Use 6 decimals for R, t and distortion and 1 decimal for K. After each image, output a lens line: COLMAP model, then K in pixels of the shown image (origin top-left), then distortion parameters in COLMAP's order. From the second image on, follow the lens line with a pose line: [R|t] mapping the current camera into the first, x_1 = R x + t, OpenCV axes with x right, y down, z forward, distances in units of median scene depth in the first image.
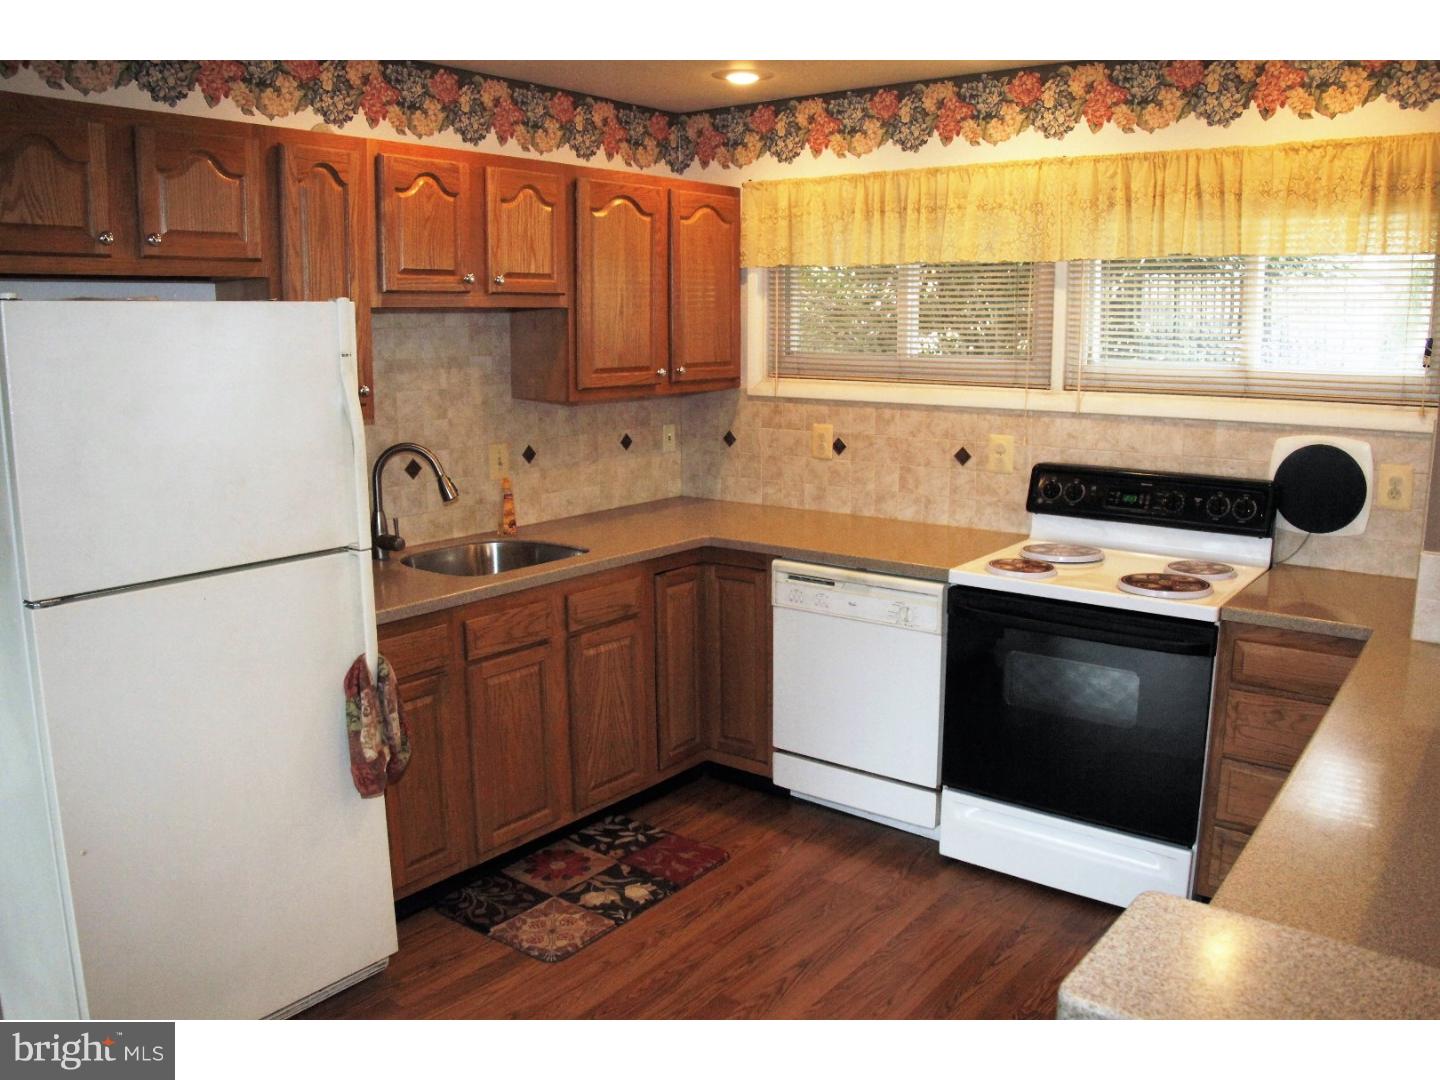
lens RADIAL K [[1148.7, 0, 723.6], [0, 1148.7, 536.9], [0, 0, 1]] dist [-0.175833, 0.102305]
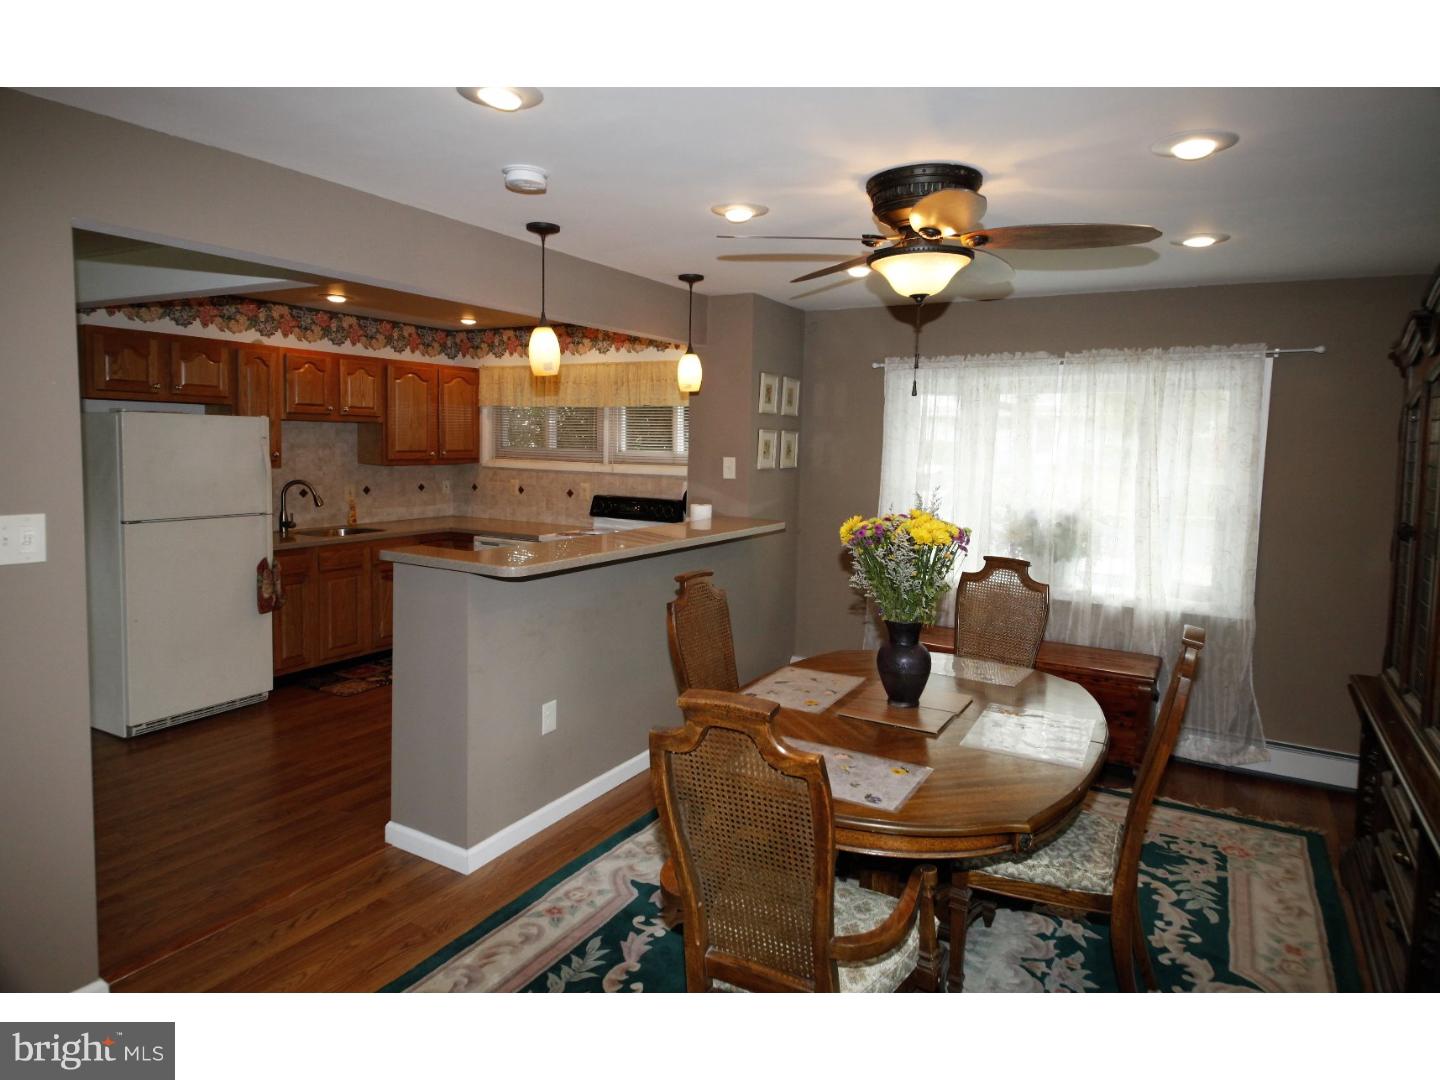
lens RADIAL K [[851.5, 0, 708.8], [0, 851.5, 502.4], [0, 0, 1]] dist [0.079557, -0.060680]
pose [[0.992980, 0.013711, 0.117485, 0.307599], [-0.001002, 0.994198, -0.107556, 0.136983], [-0.118278, 0.106684, 0.987233, -0.736055]]
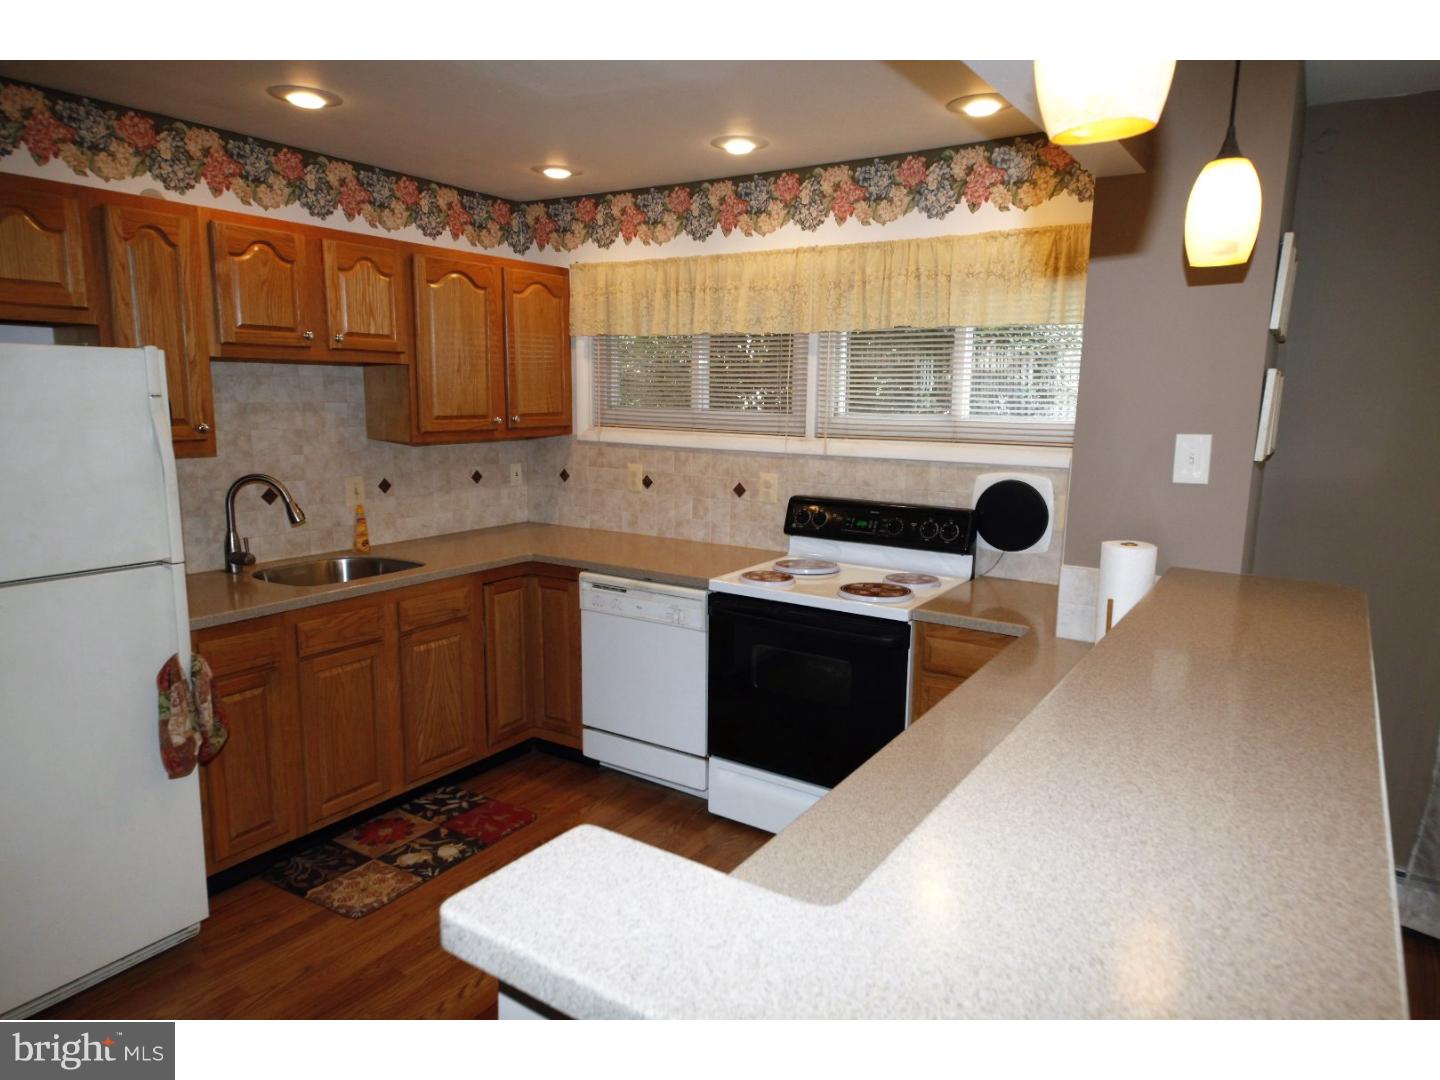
lens RADIAL K [[930.2, 0, 726.0], [0, 930.2, 540.1], [0, 0, 1]] dist [0.096614, -0.070604]
pose [[0.996308, 0.002733, 0.085810, 0.116049], [-0.001143, 0.999827, -0.018570, 0.003586], [-0.085846, 0.018403, 0.996138, -0.023015]]
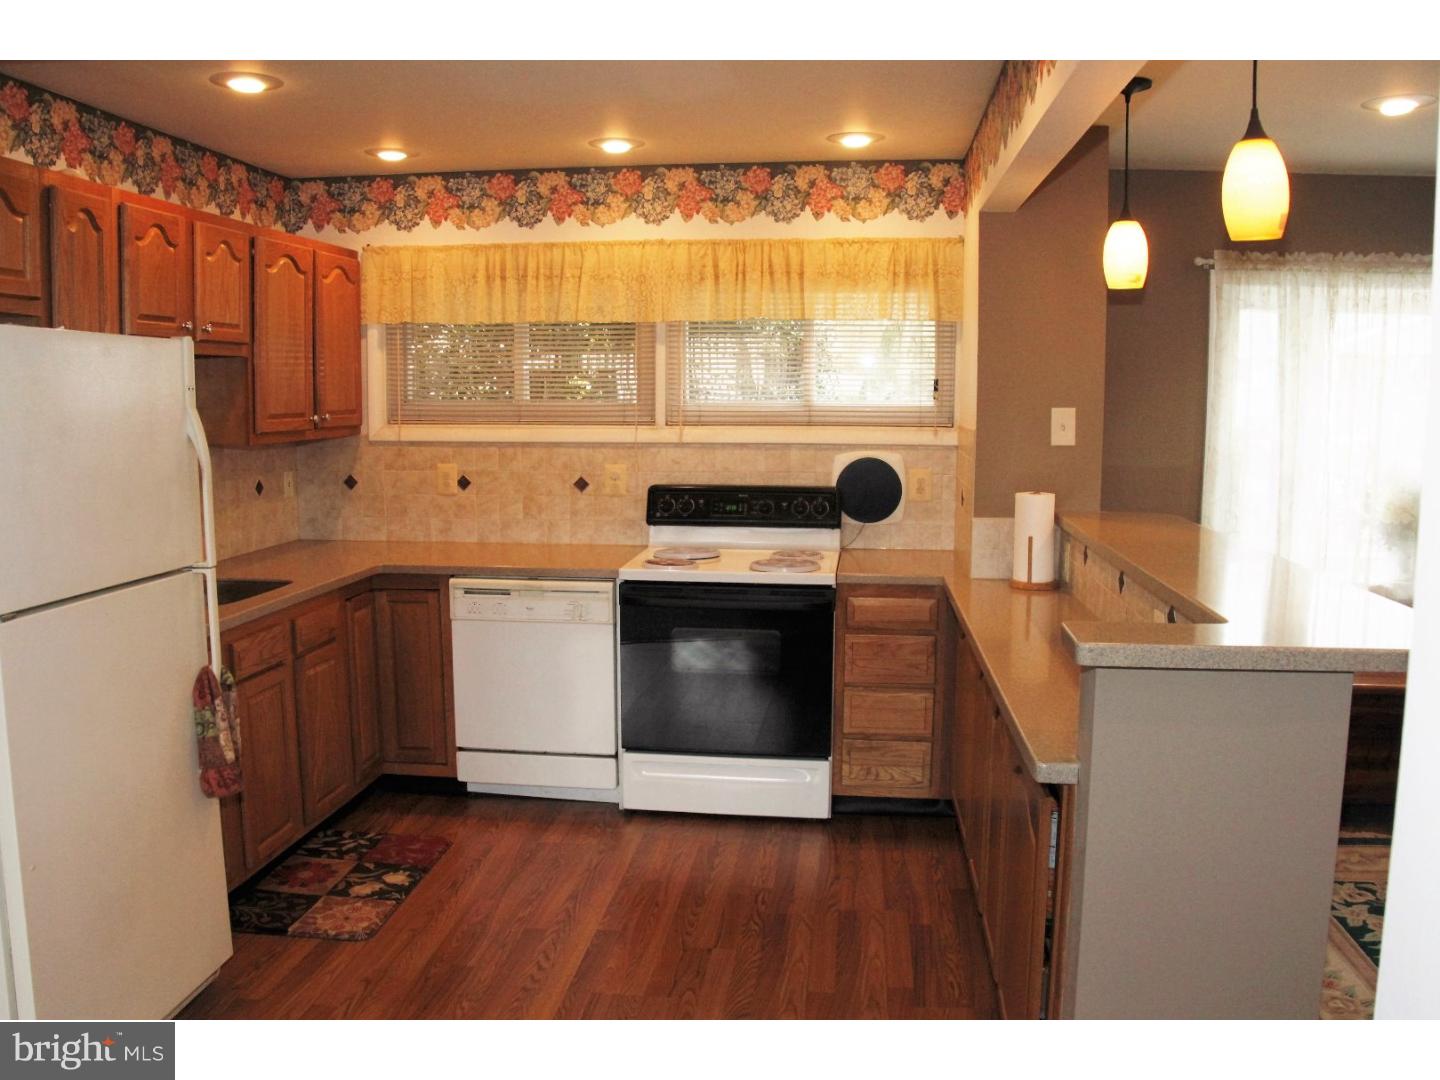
lens RADIAL K [[1197.7, 0, 720.0], [0, 1197.7, 540.0], [0, 0, 1]] dist [-0.174182, 0.118267]
pose [[0.856776, -0.056892, 0.512541, -0.334741], [0.087809, 0.995476, -0.036285, 0.048814], [-0.508158, 0.076094, 0.857896, -0.150292]]
